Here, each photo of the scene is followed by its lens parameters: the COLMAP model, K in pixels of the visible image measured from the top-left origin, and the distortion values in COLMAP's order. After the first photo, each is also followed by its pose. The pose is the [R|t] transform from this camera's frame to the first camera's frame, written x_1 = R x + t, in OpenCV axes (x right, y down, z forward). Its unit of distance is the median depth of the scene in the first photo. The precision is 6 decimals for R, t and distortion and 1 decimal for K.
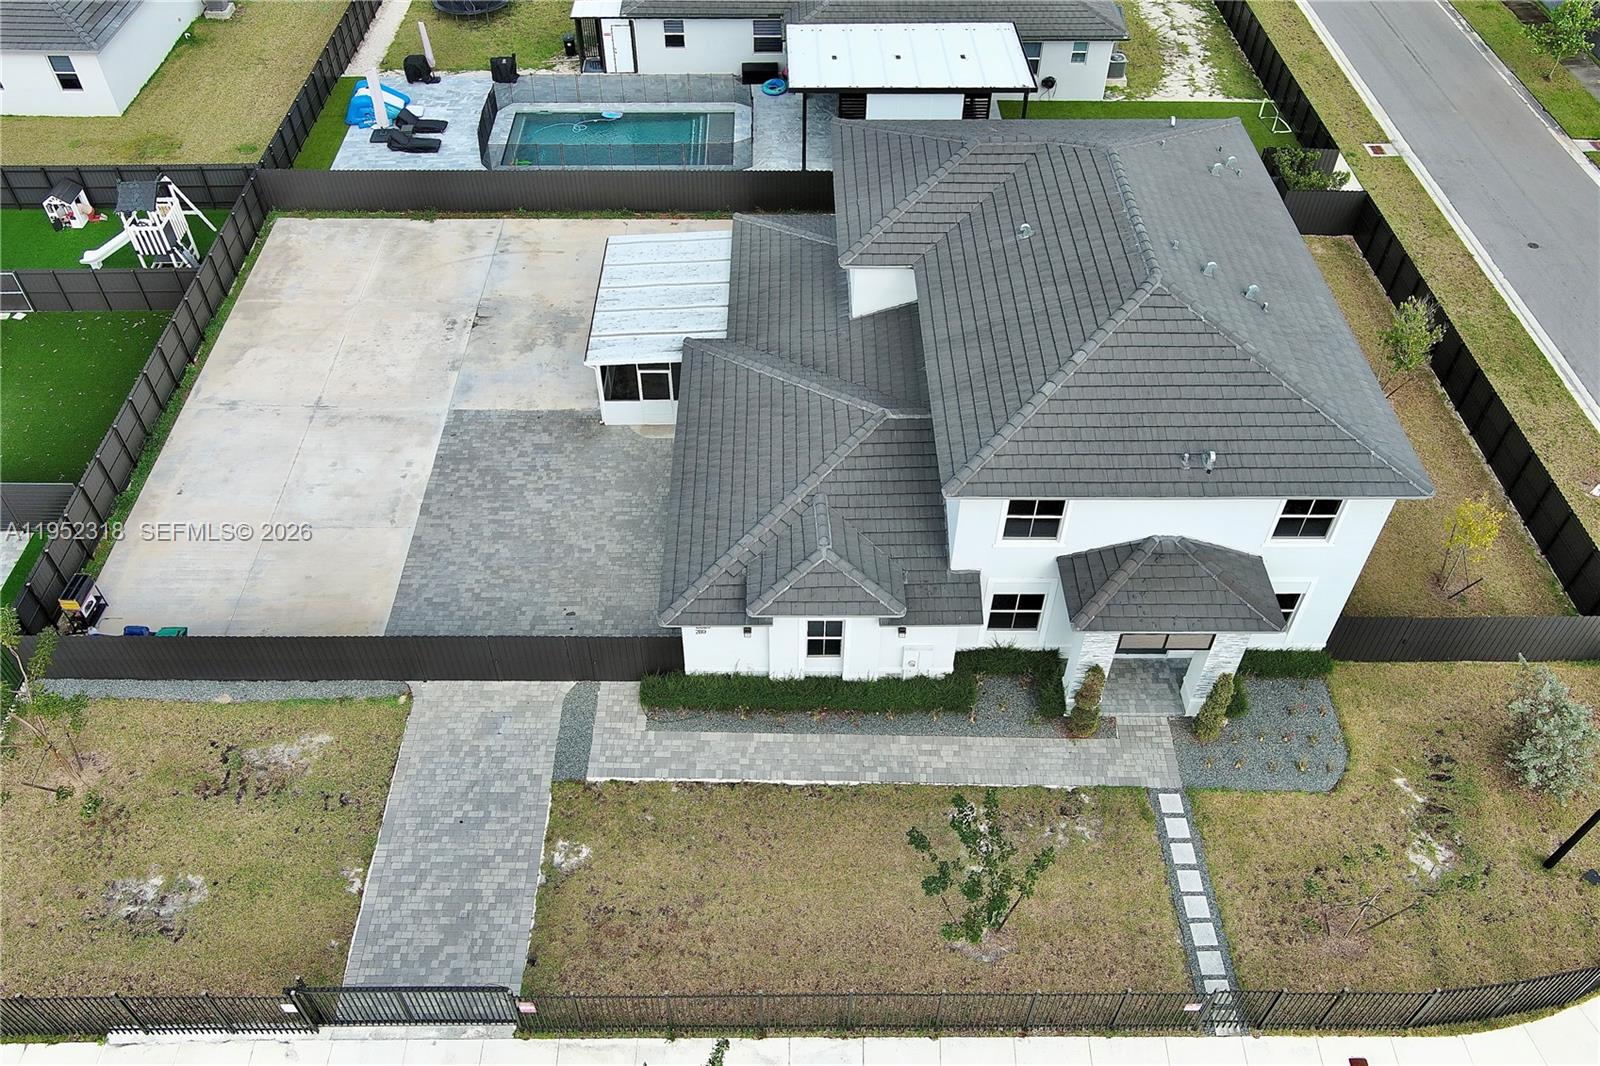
lens RADIAL K [[1239.1, 0, 792.9], [0, 1239.1, 527.0], [0, 0, 1]] dist [0.013813, -0.004349]
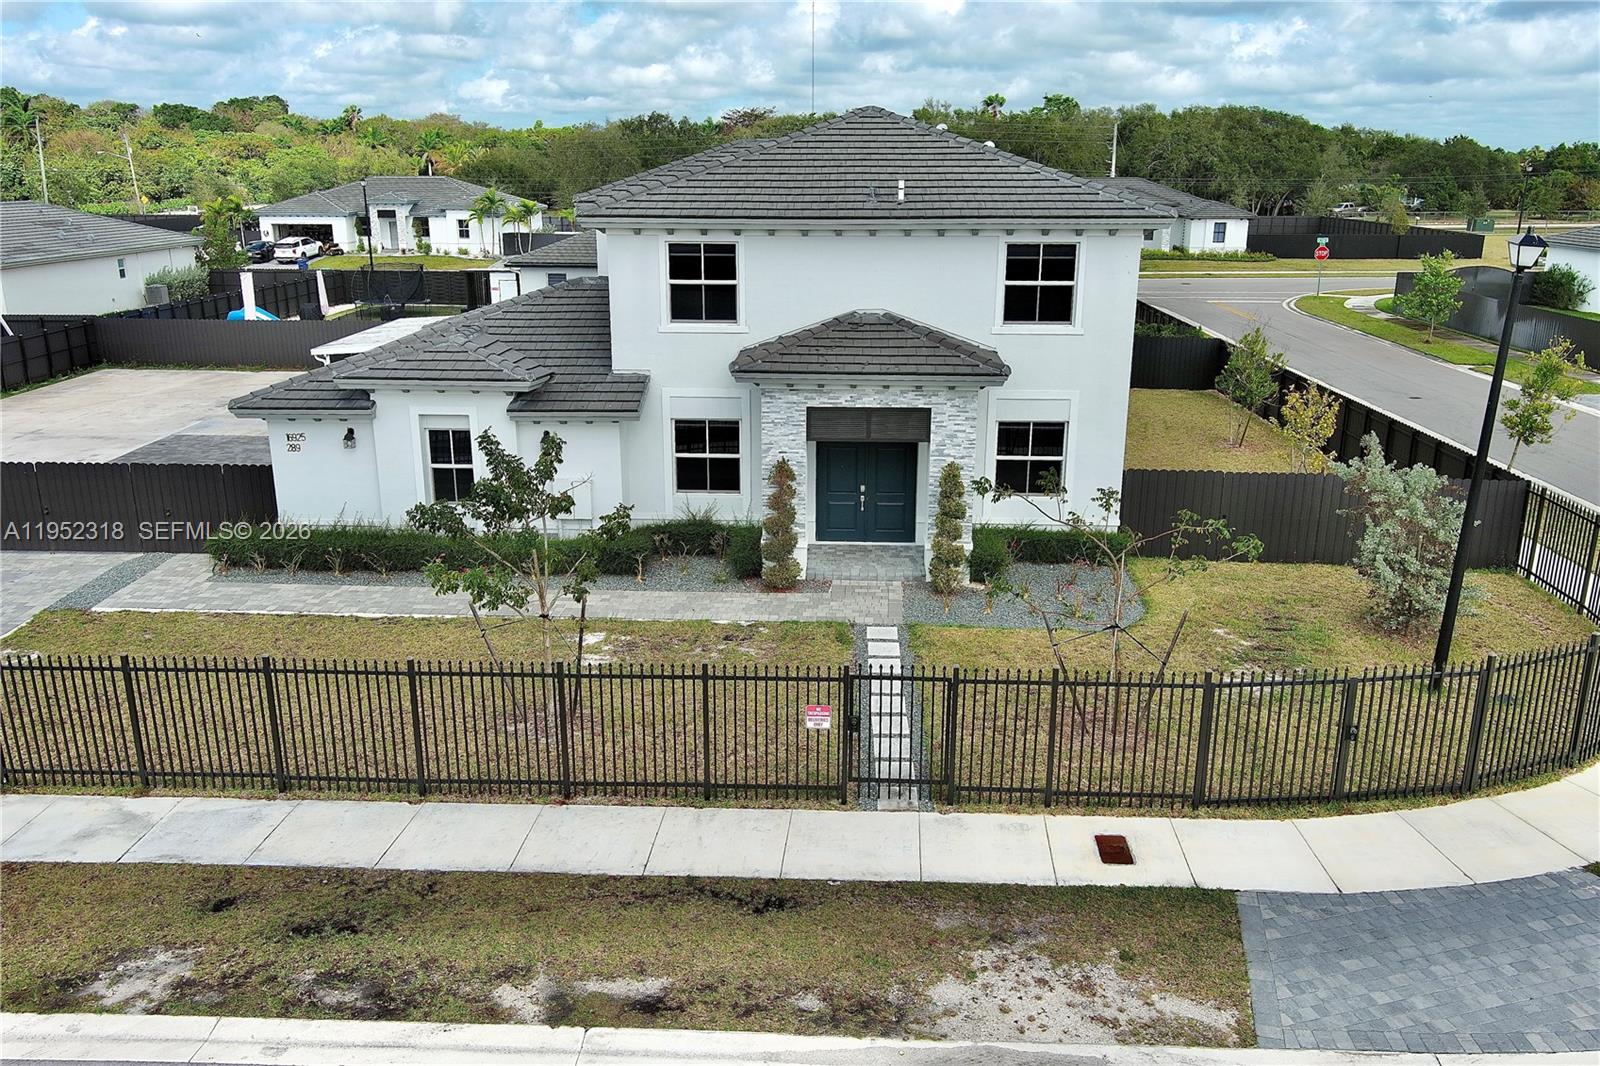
lens RADIAL K [[1239.1, 0, 794.1], [0, 1239.1, 526.0], [0, 0, 1]] dist [0.013813, -0.004349]
pose [[0.998659, 0.011753, -0.050427, 0.277531], [-0.034912, 0.872069, -0.488136, 0.492560], [0.038239, 0.489242, 0.871309, 0.343389]]
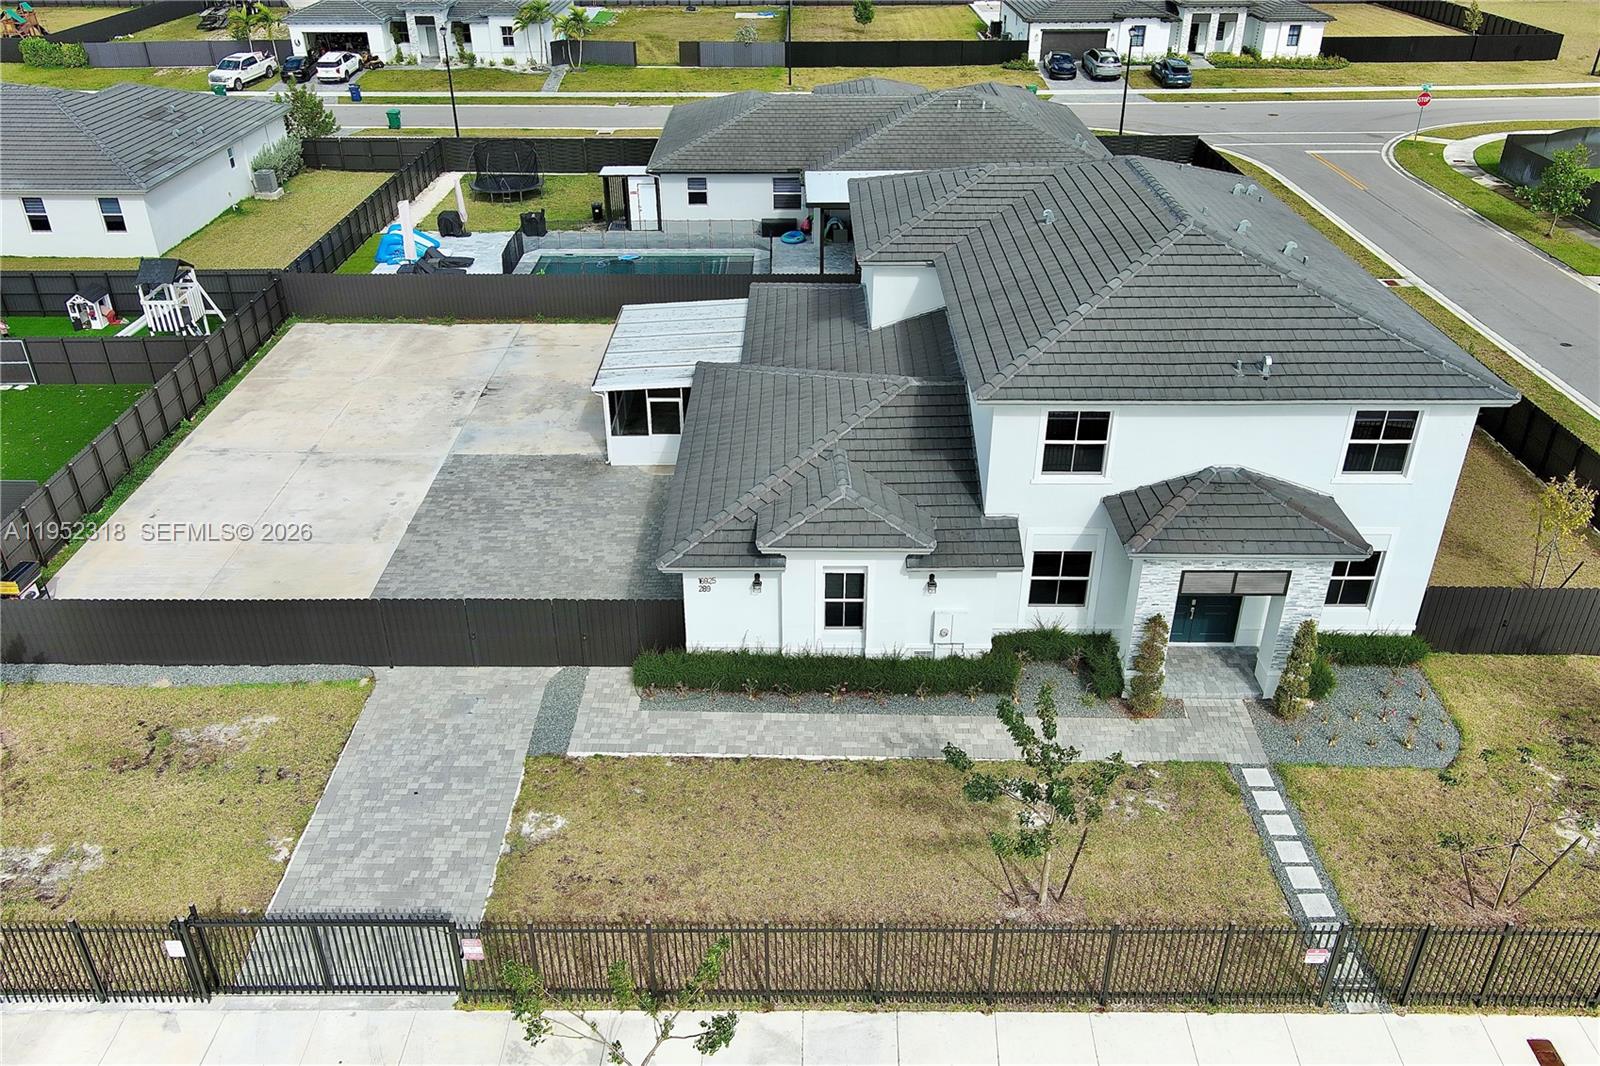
lens RADIAL K [[1239.1, 0, 793.7], [0, 1239.1, 526.4], [0, 0, 1]] dist [0.013813, -0.004349]
pose [[0.999882, 0.000686, -0.015353, 0.002691], [-0.004879, 0.961504, -0.274746, 0.279852], [0.014573, 0.274788, 0.961394, 0.134027]]
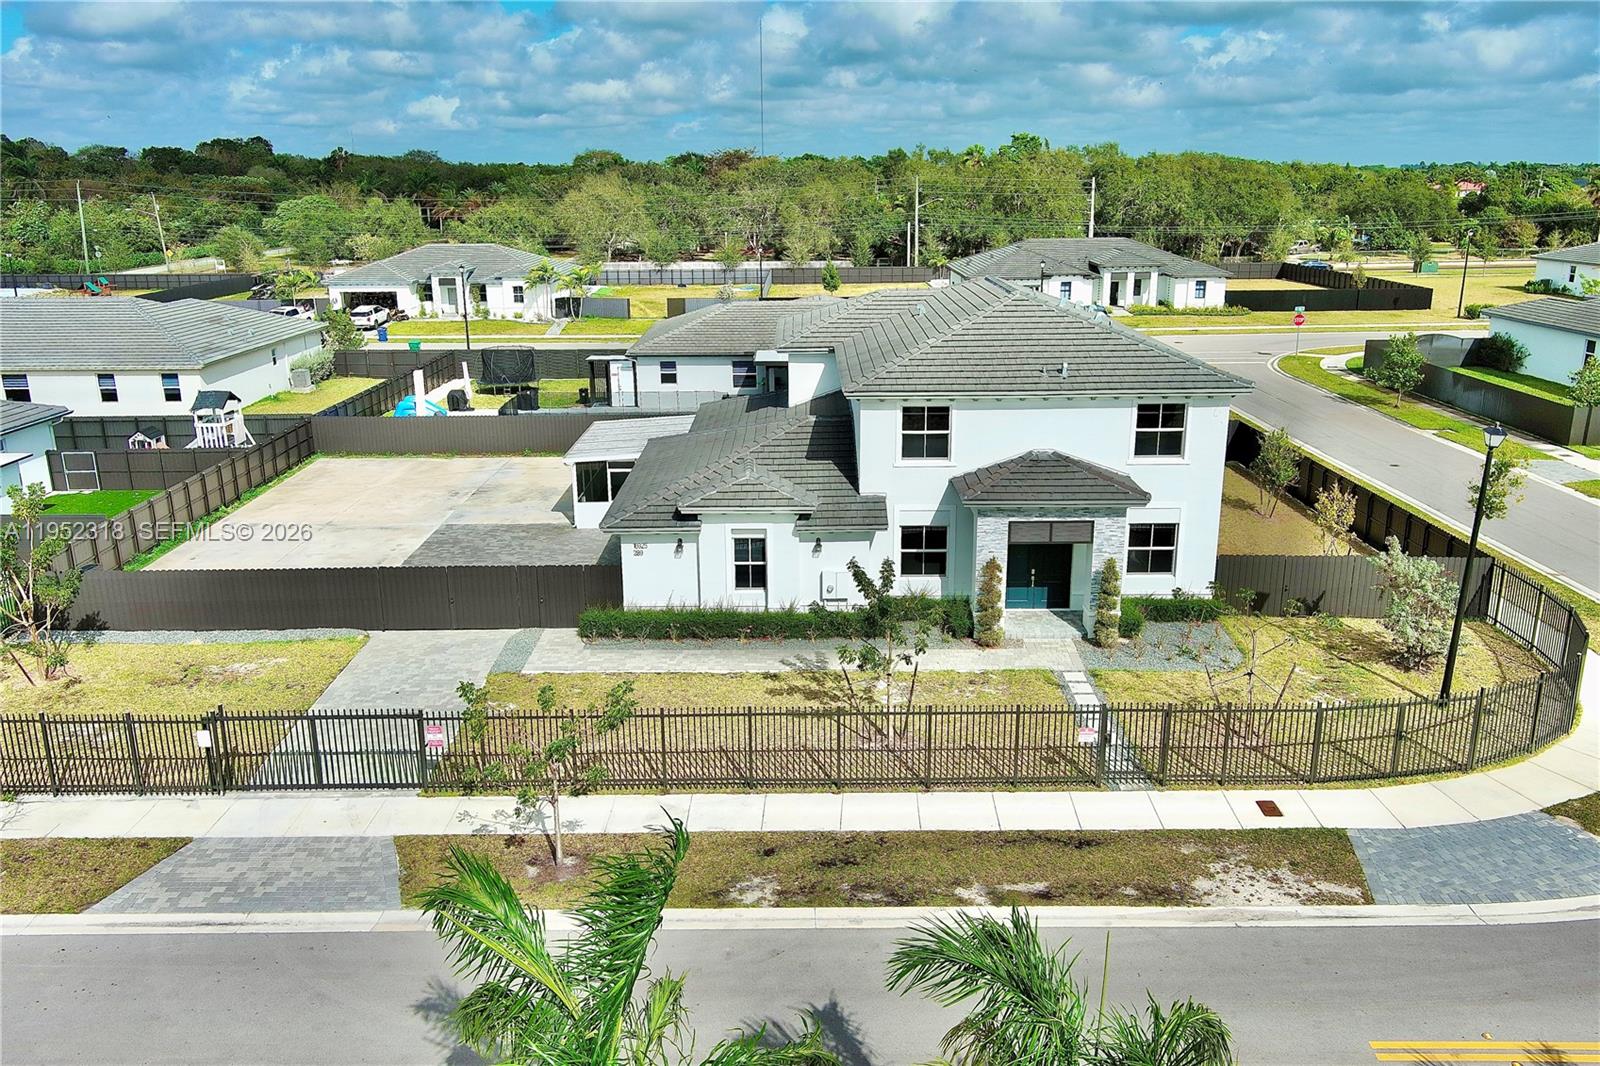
lens RADIAL K [[1239.1, 0, 795.7], [0, 1239.1, 525.9], [0, 0, 1]] dist [0.013813, -0.004349]
pose [[0.999854, -0.009258, -0.014368, 0.081692], [0.000859, 0.866771, -0.498705, 0.608136], [0.017071, 0.498620, 0.866653, 0.024596]]
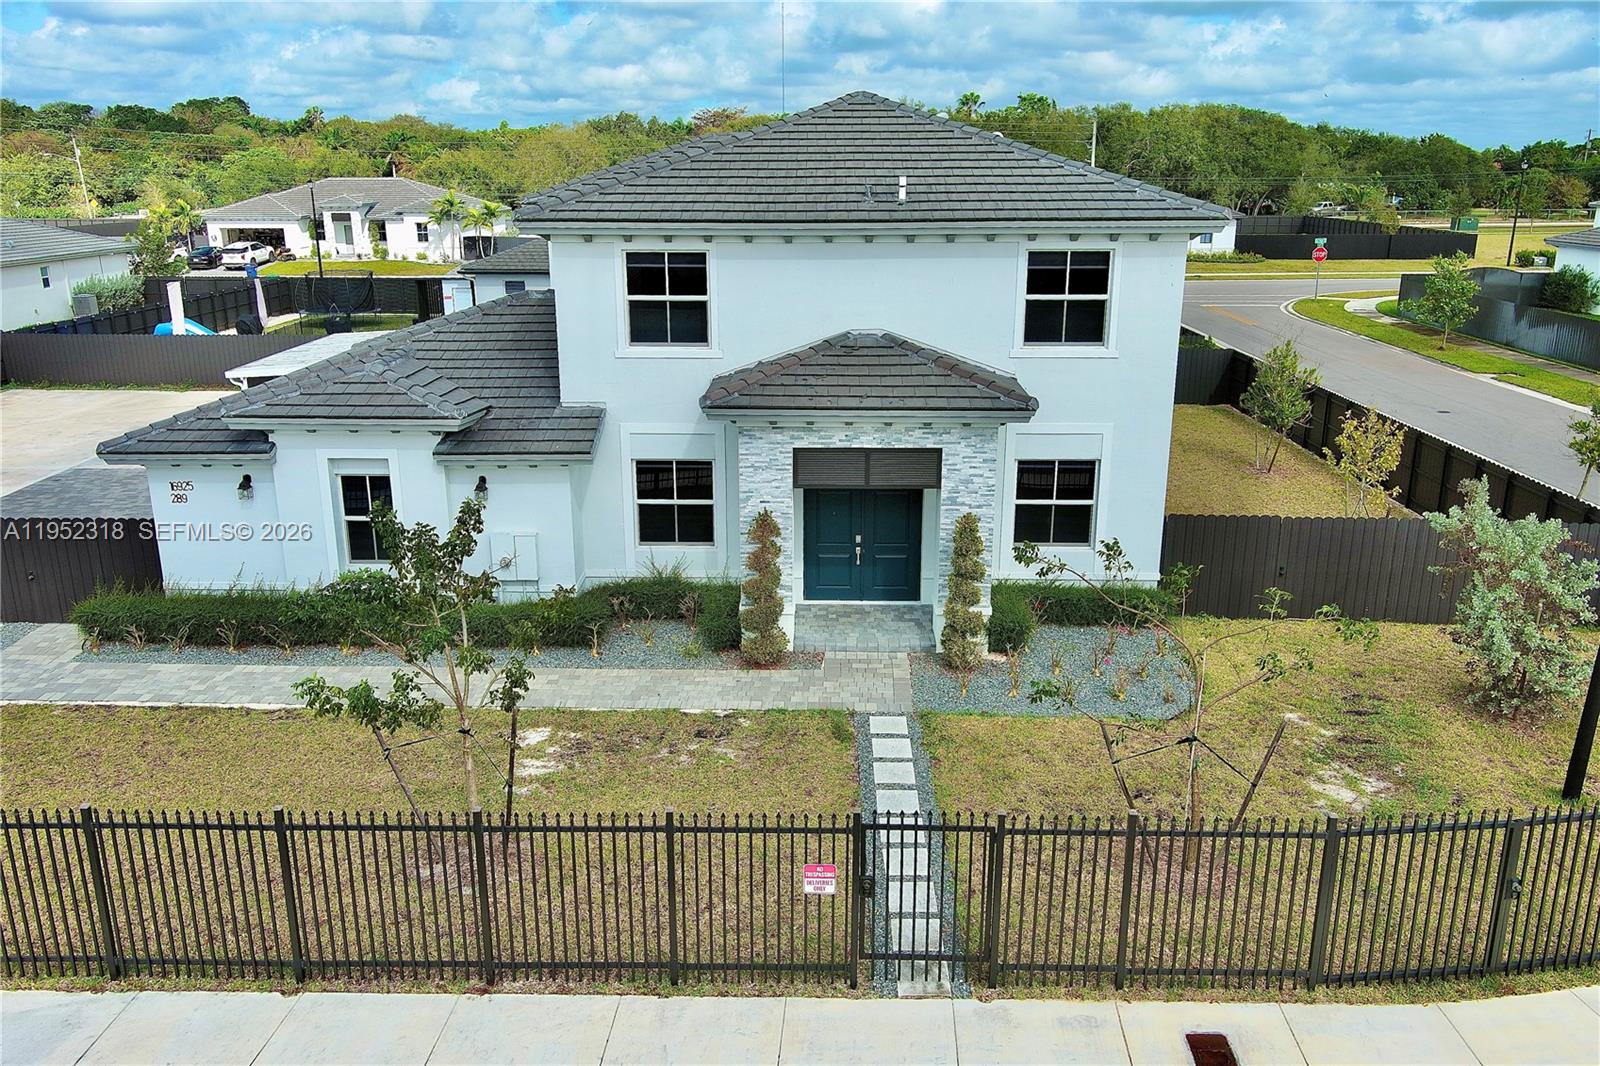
lens RADIAL K [[1239.1, 0, 795.8], [0, 1239.1, 524.9], [0, 0, 1]] dist [0.013813, -0.004349]
pose [[0.999582, 0.002266, -0.028835, 0.266416], [-0.016125, 0.871278, -0.490525, 0.407600], [0.024012, 0.490785, 0.870950, 0.432553]]
